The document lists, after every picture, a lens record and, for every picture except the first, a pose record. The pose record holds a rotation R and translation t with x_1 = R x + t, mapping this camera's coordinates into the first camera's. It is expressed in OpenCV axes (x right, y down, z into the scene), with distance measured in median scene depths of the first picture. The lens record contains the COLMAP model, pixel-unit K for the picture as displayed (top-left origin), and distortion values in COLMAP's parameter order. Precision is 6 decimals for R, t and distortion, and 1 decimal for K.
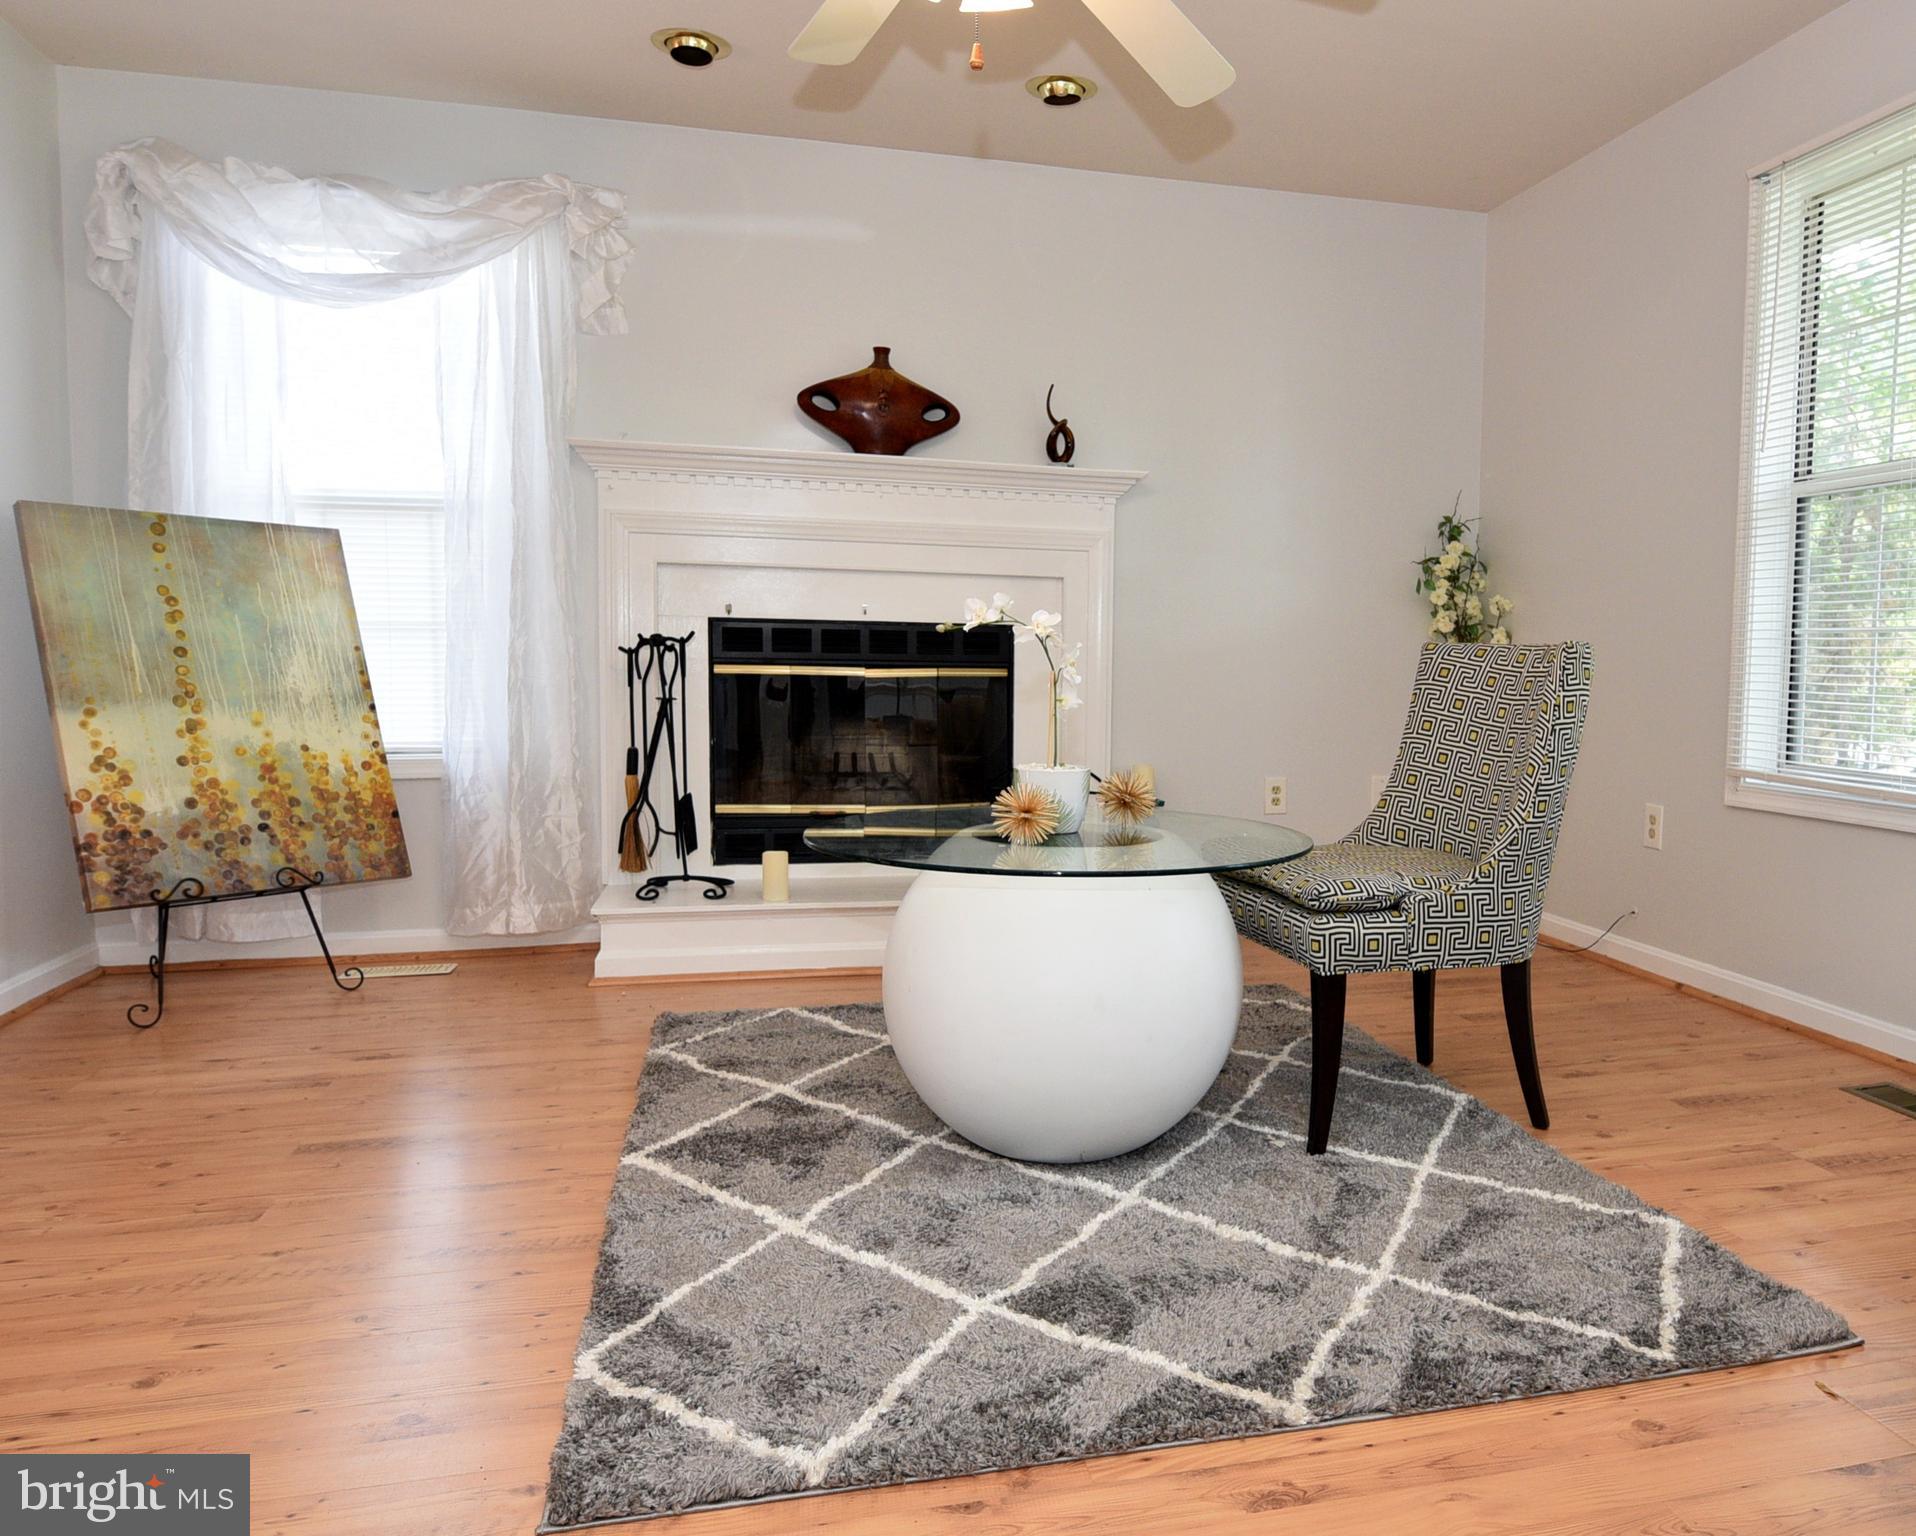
lens RADIAL K [[1419.0, 0, 1164.2], [0, 1419.0, 762.5], [0, 0, 1]] dist [-0.018283, -0.002143]
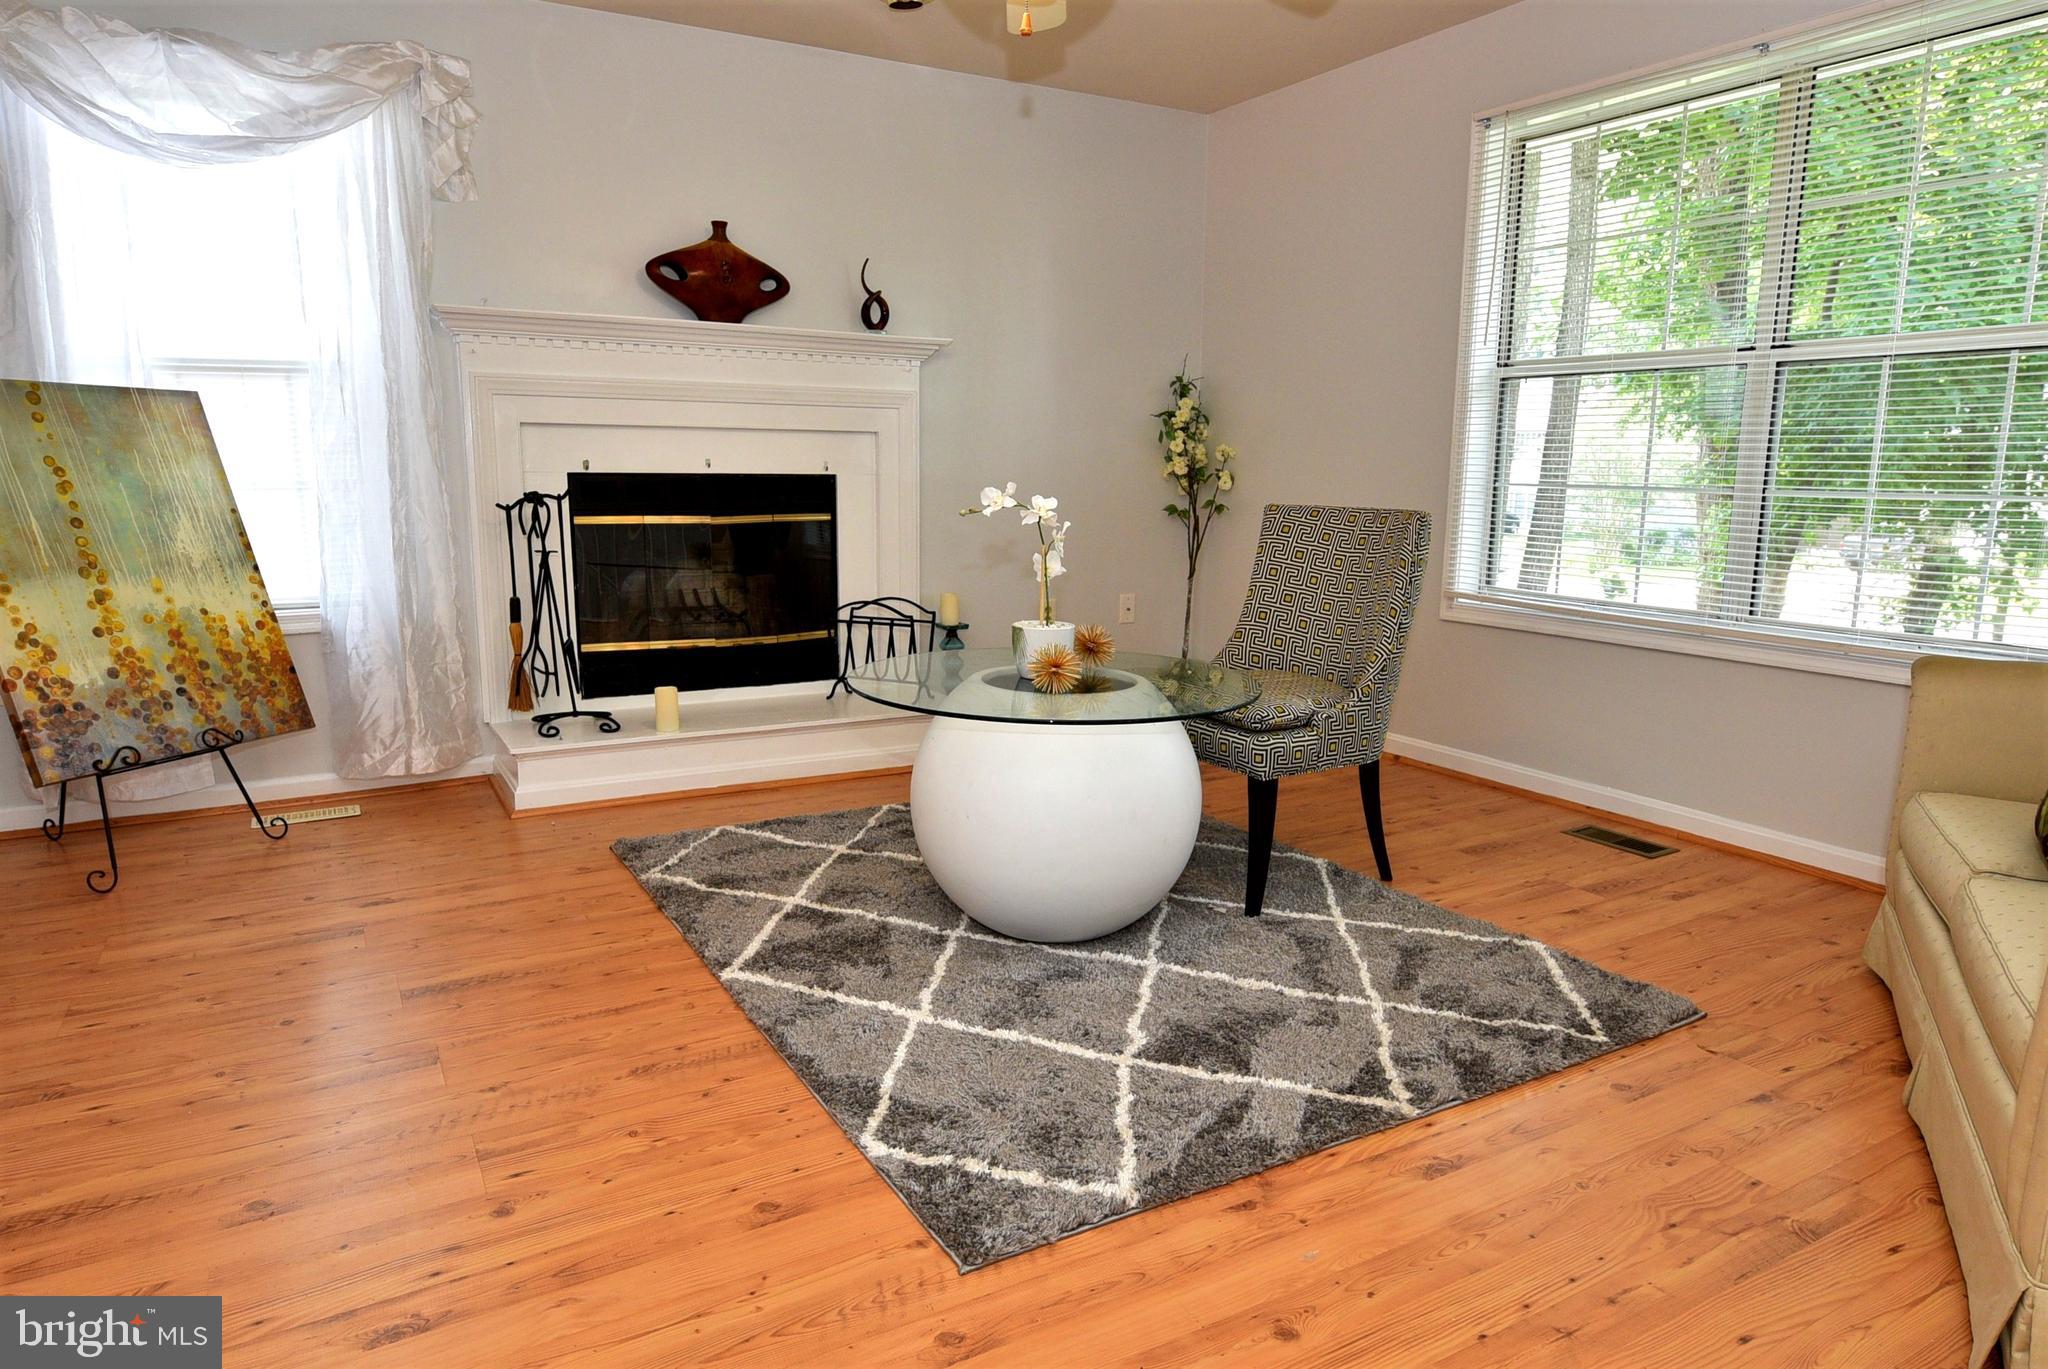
lens RADIAL K [[1256.2, 0, 1024.0], [0, 1256.2, 684.5], [0, 0, 1]] dist [-0.018197, -0.003238]
pose [[0.971806, -0.046913, 0.231068, -0.251020], [0.021785, 0.993679, 0.110121, -0.046775], [-0.234774, -0.101982, 0.966686, -0.029420]]
